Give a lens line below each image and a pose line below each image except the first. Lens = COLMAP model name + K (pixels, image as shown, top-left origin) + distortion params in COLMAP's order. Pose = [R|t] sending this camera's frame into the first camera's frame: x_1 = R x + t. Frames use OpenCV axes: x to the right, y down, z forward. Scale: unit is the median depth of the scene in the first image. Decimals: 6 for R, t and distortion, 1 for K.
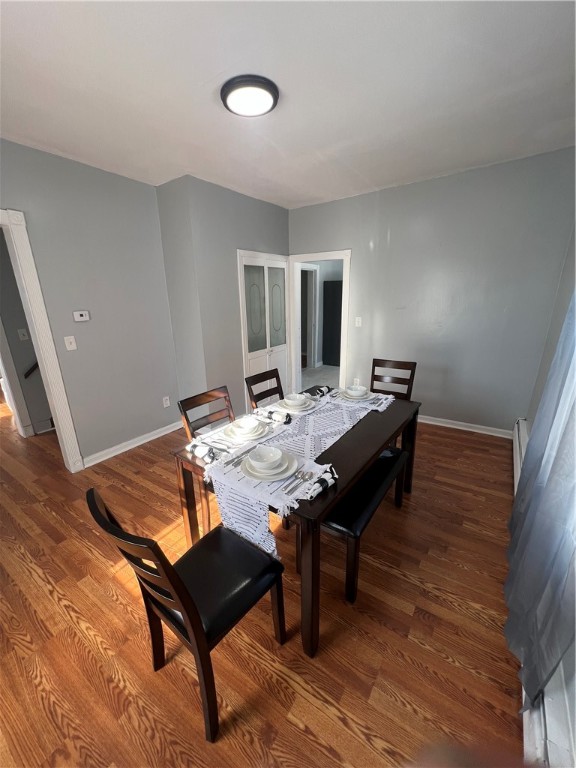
lens RADIAL K [[308.4, 0, 288.9], [0, 308.4, 386.5], [0, 0, 1]] dist [-0.003323, -0.000178]
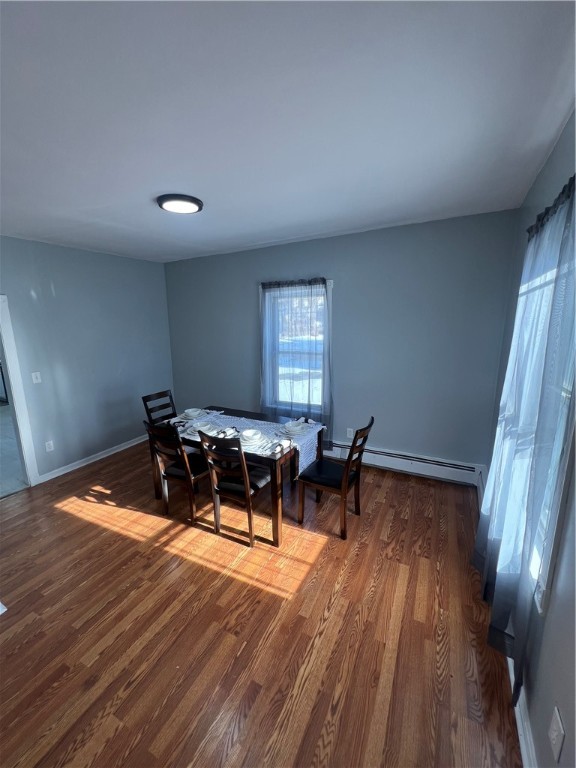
lens RADIAL K [[308.4, 0, 289.0], [0, 308.4, 386.8], [0, 0, 1]] dist [-0.003323, -0.000178]
pose [[-0.126824, -0.182219, 0.975045, -1.463151], [0.301223, 0.929486, 0.212885, -0.322346], [-0.945082, 0.320705, -0.062992, 0.812873]]
